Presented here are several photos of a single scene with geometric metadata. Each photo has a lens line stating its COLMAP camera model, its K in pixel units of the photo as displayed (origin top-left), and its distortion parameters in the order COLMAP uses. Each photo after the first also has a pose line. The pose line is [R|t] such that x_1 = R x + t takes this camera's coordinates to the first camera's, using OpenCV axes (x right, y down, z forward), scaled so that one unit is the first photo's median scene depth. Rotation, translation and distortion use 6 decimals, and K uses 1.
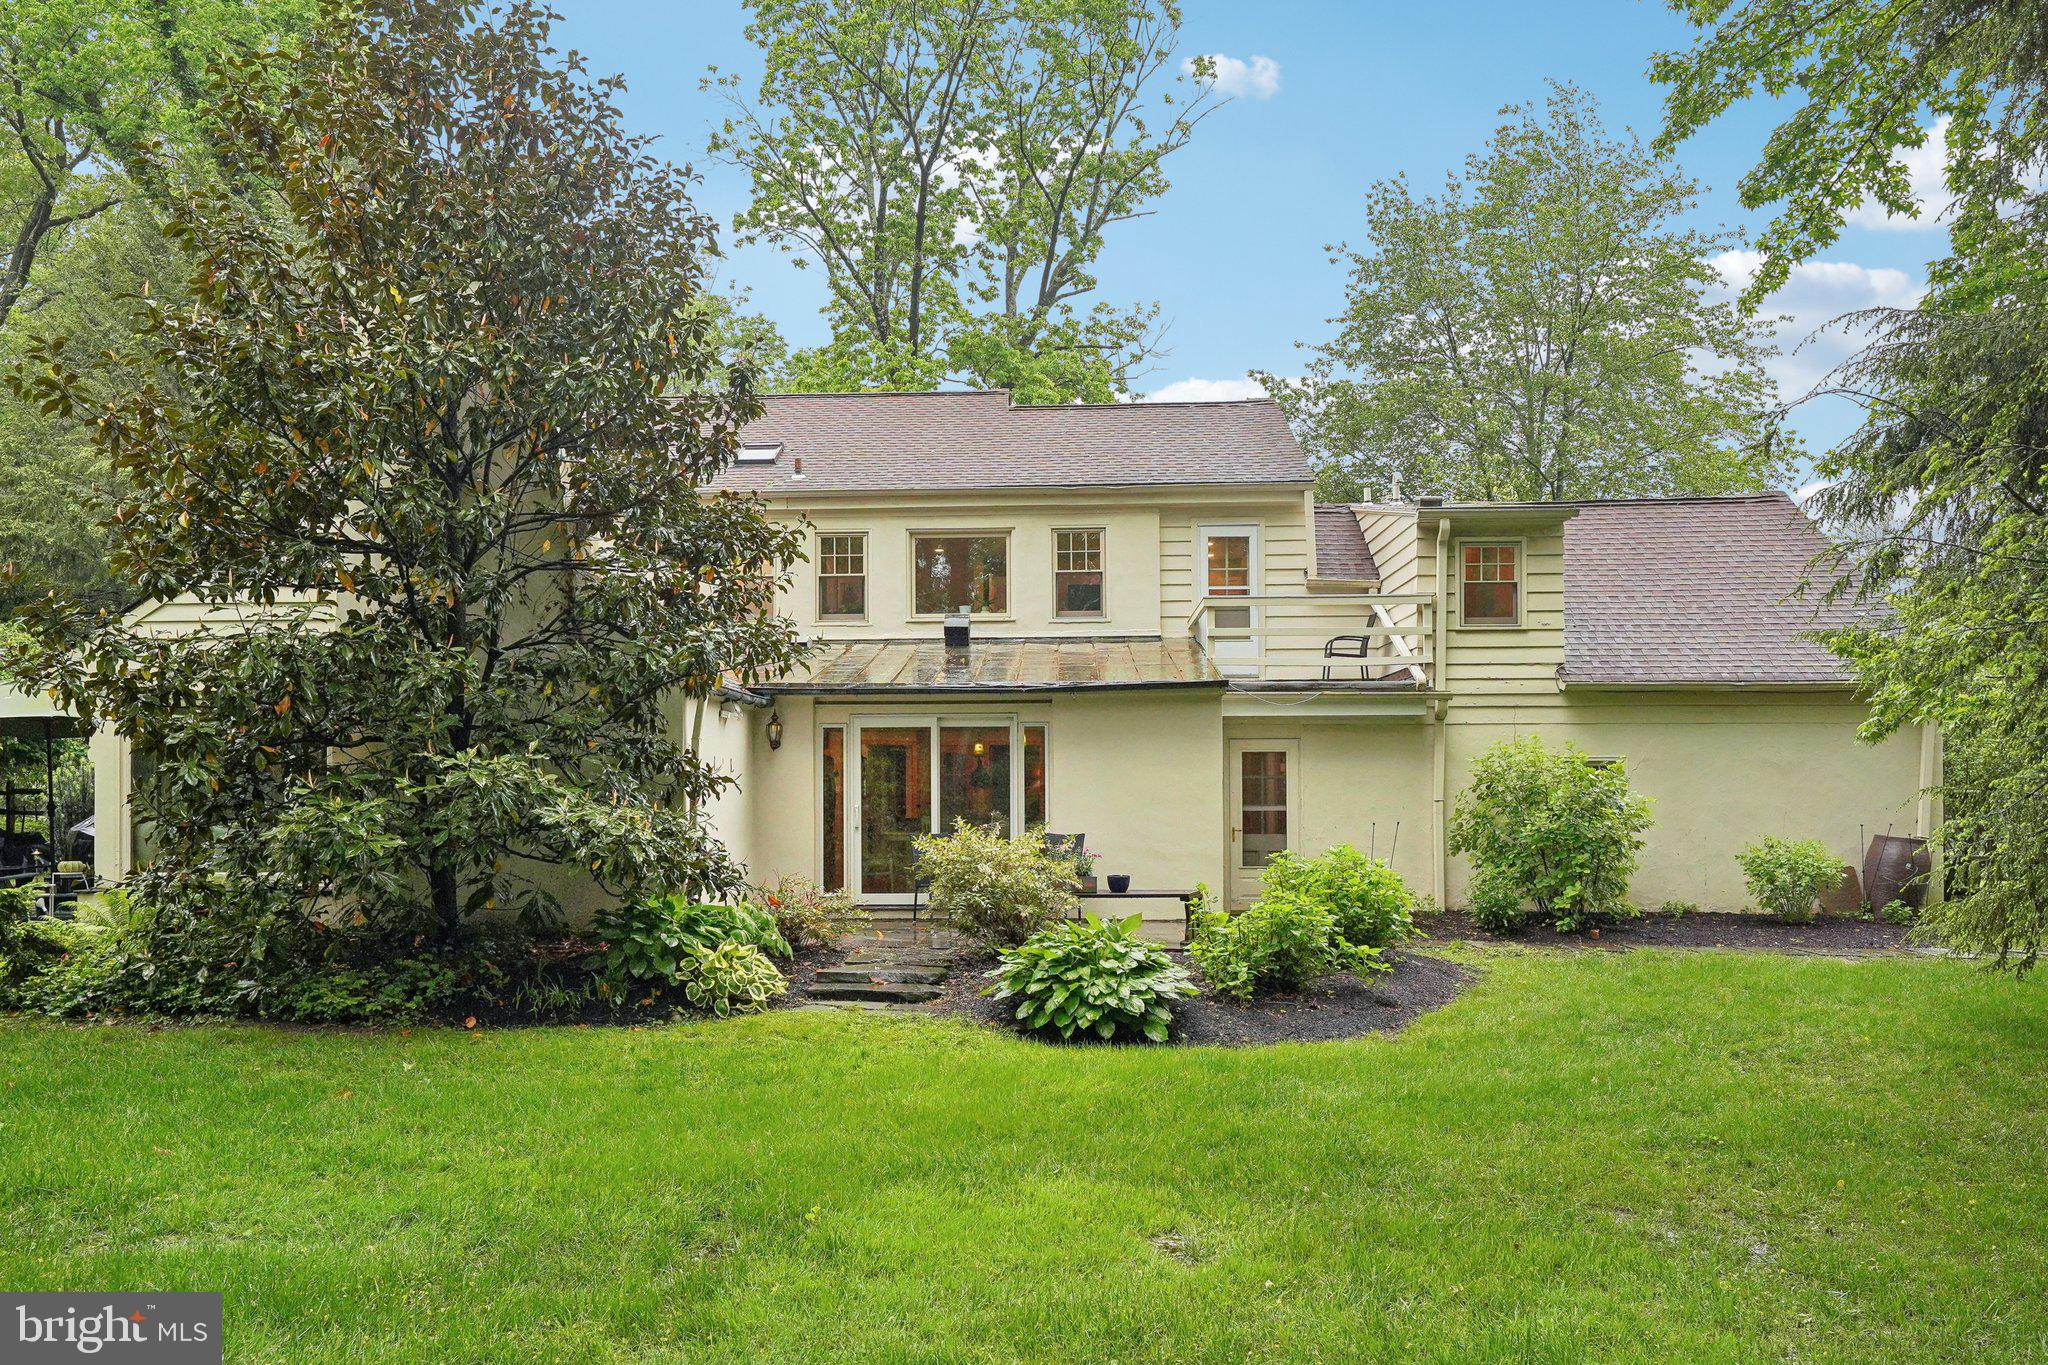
lens RADIAL K [[1408.2, 0, 1003.7], [0, 1408.2, 762.2], [0, 0, 1]] dist [0.006822, -0.007174]
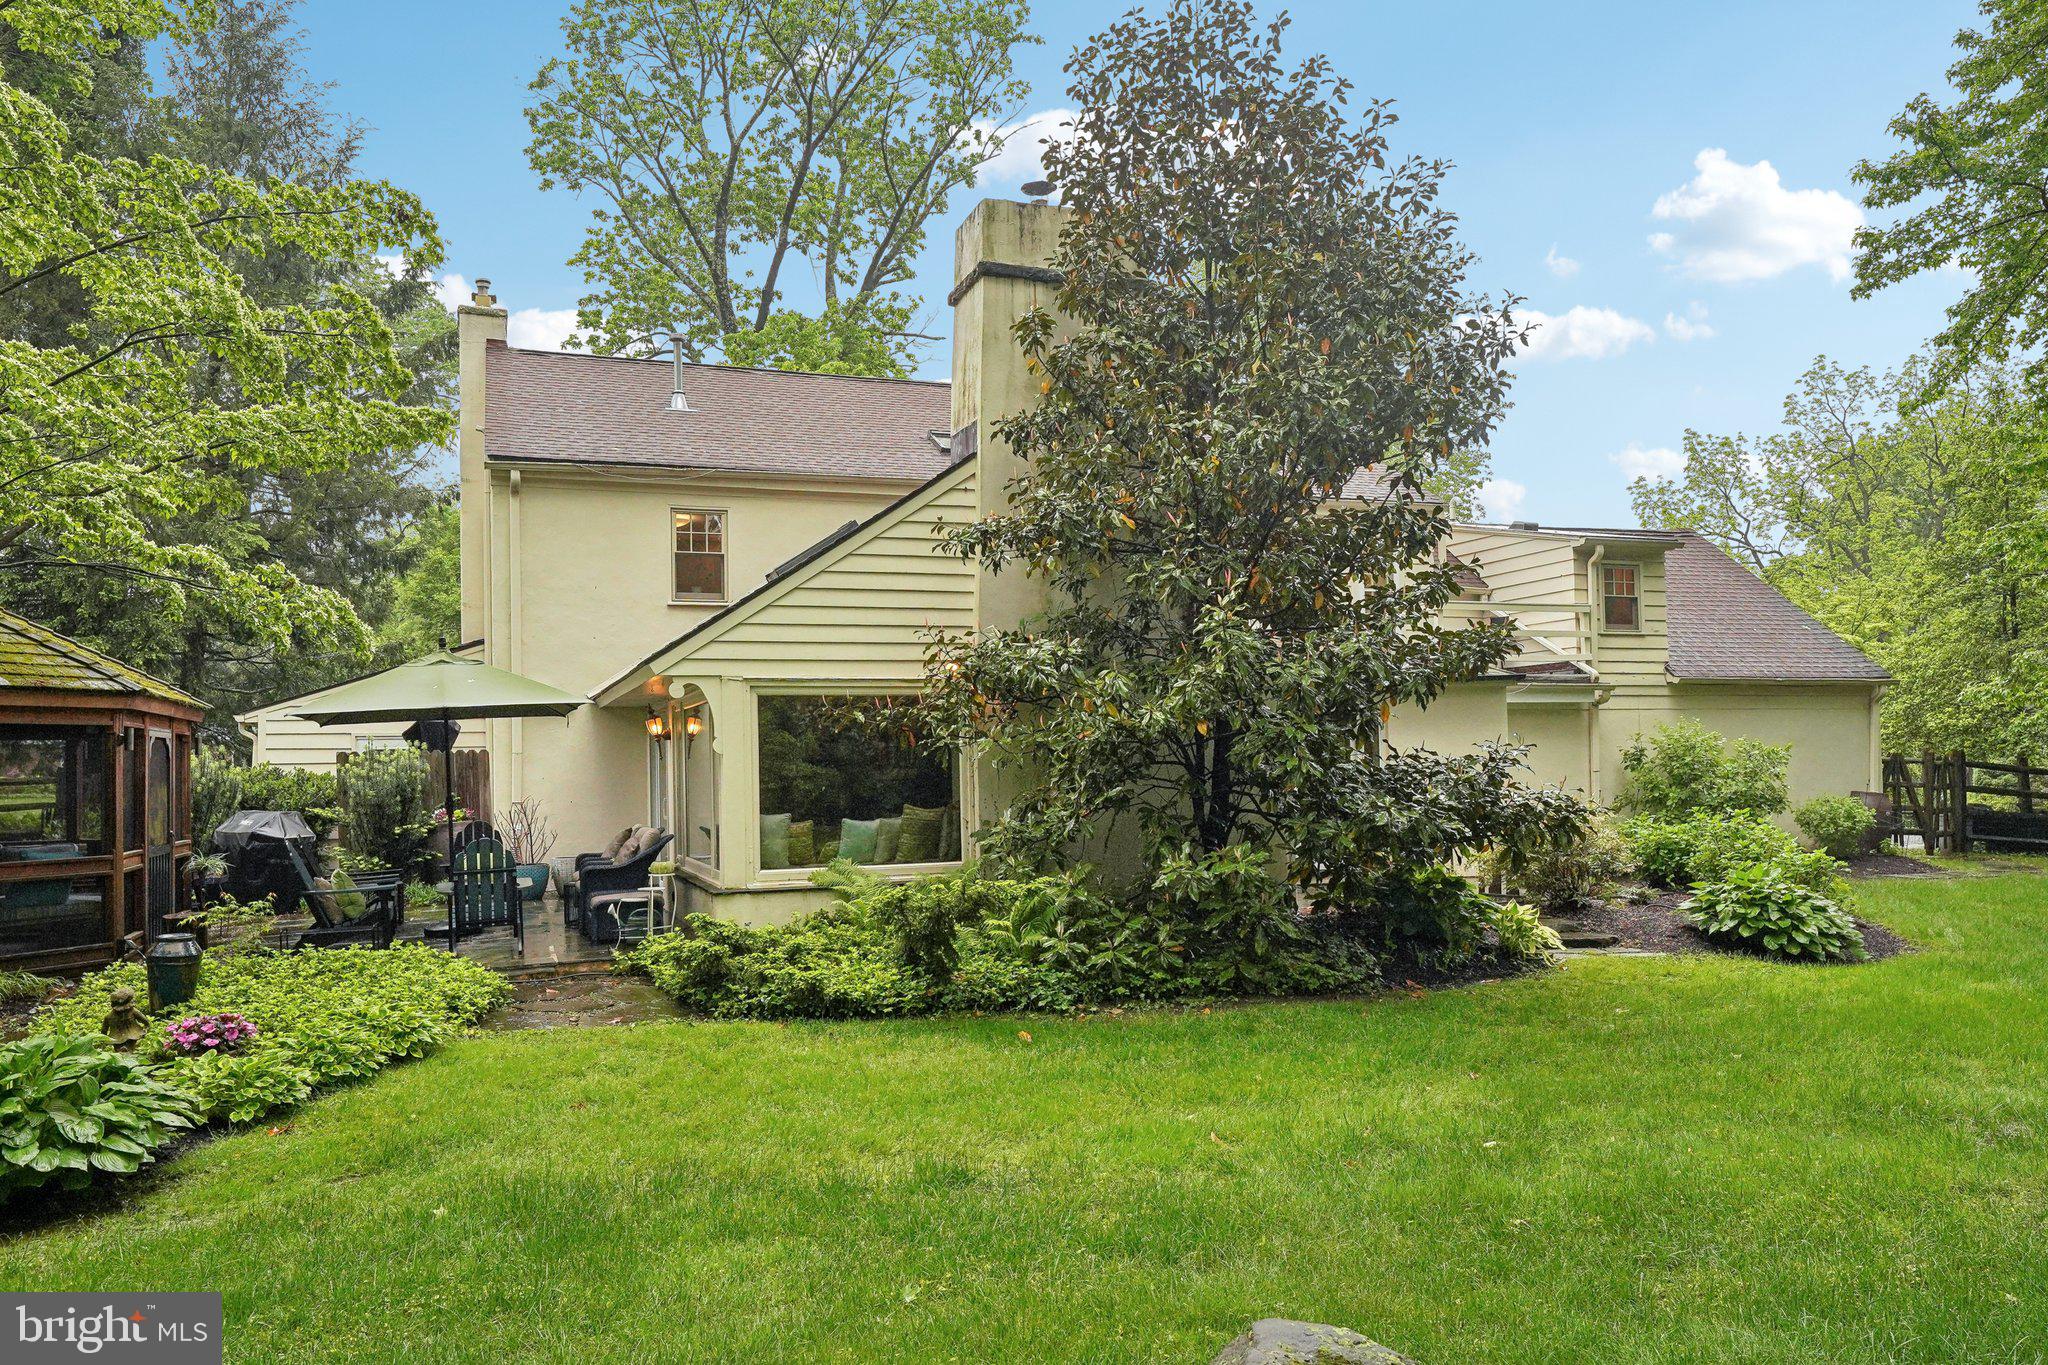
lens RADIAL K [[1408.2, 0, 1023.7], [0, 1408.2, 710.6], [0, 0, 1]] dist [0.006822, -0.007174]
pose [[0.921474, 0.000121, 0.388439, -0.643801], [0.006456, 0.999857, -0.015626, -0.009401], [-0.388385, 0.016906, 0.921342, 0.044134]]
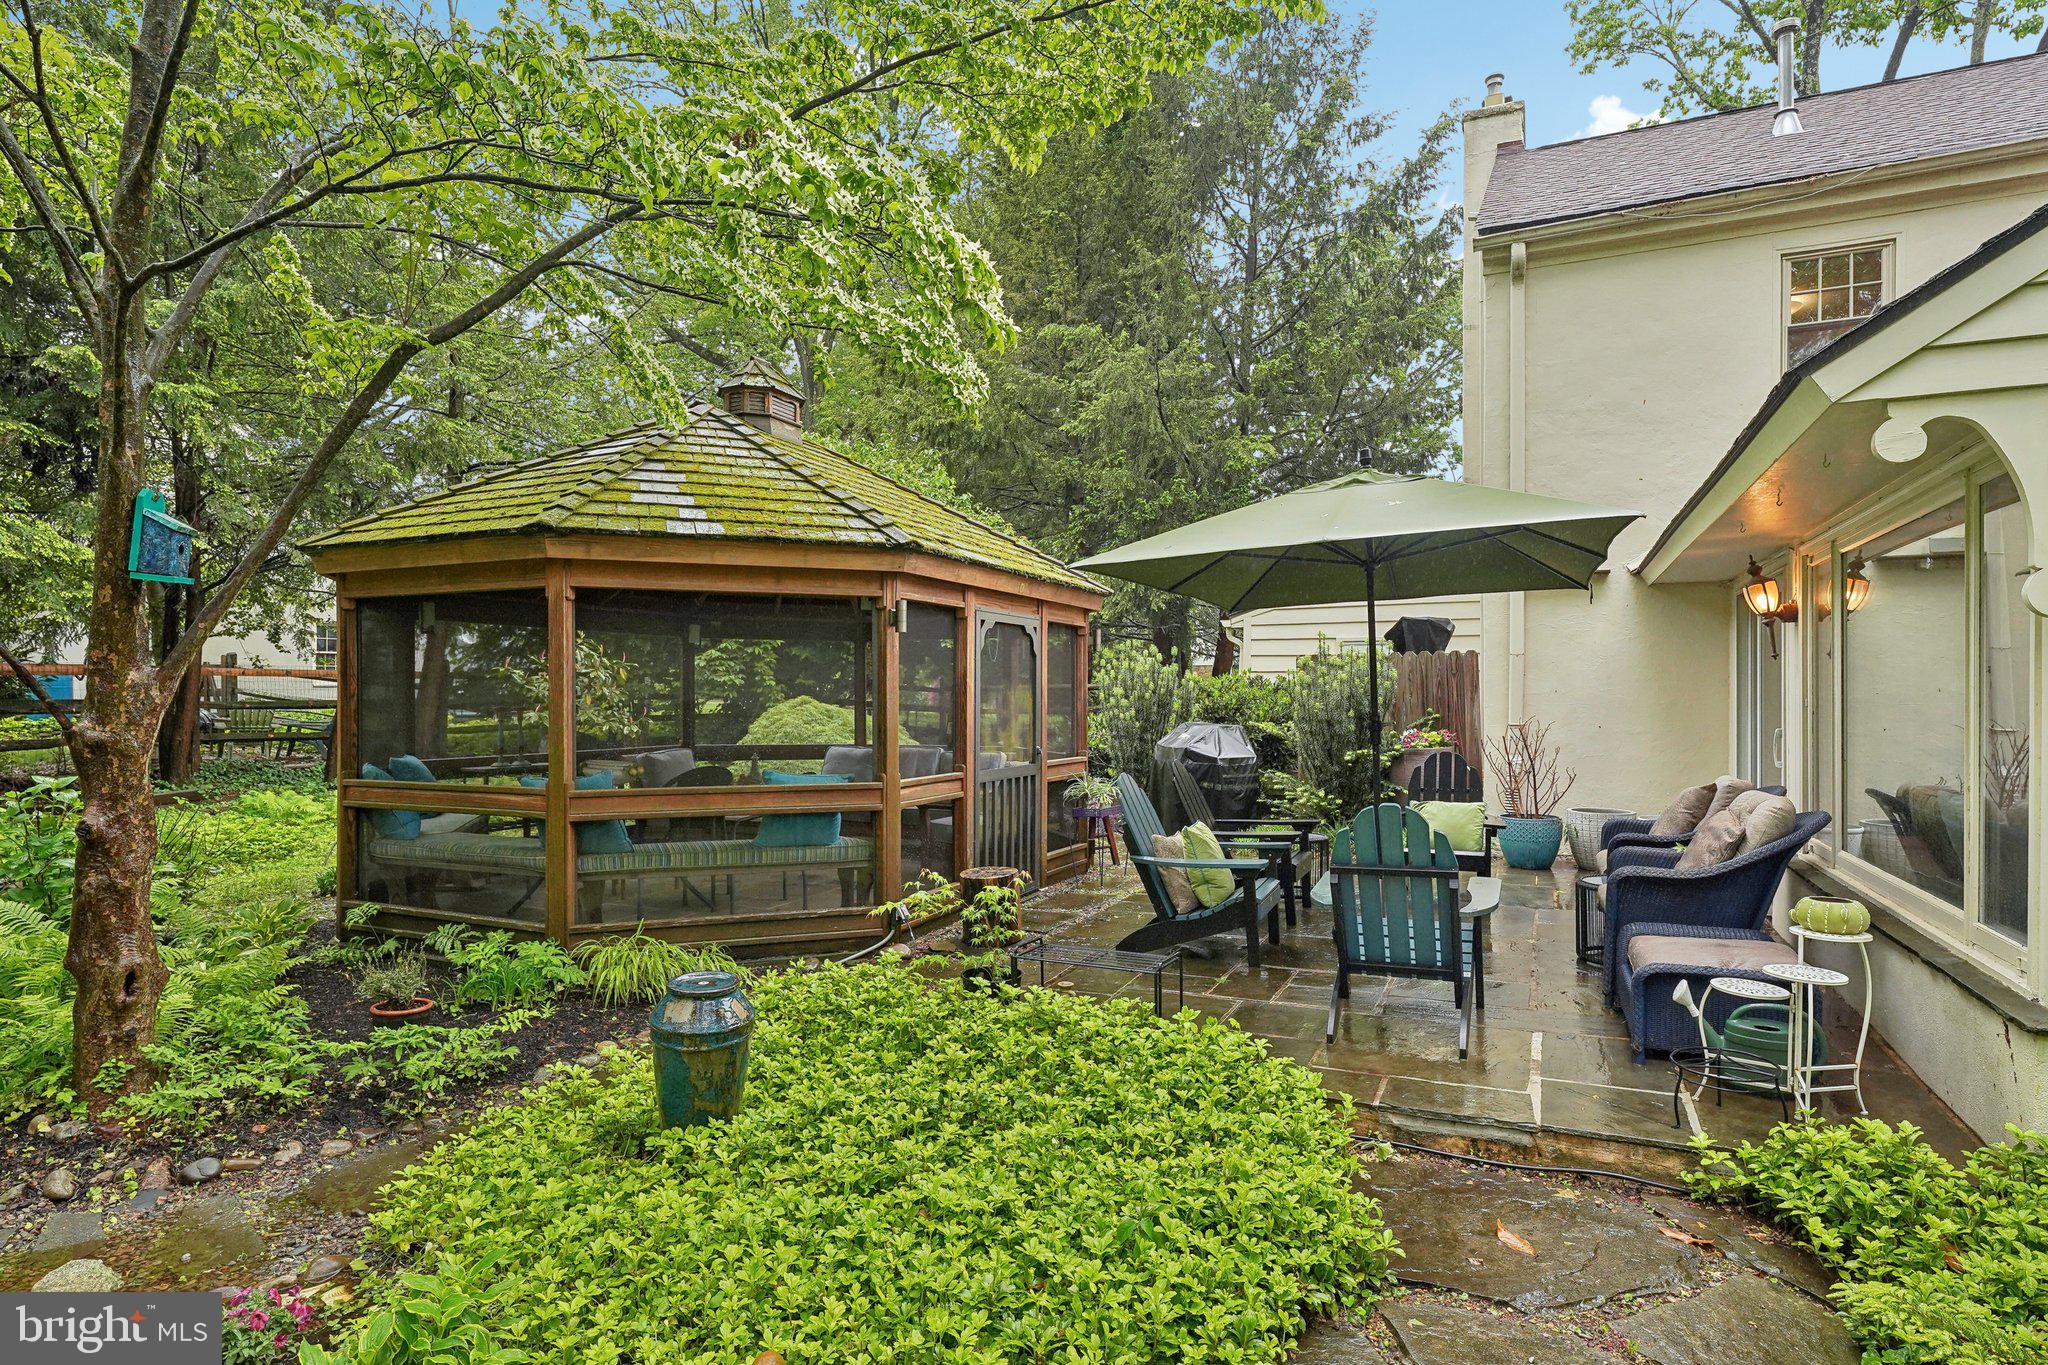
lens RADIAL K [[1090.7, 0, 1028.2], [0, 1090.7, 701.0], [0, 0, 1]] dist [0.002393, 0.001101]
pose [[0.919913, 0.007016, -0.392060, -0.594182], [0.005517, 0.999509, 0.030832, 0.009005], [0.392084, -0.030526, 0.919423, 0.542867]]
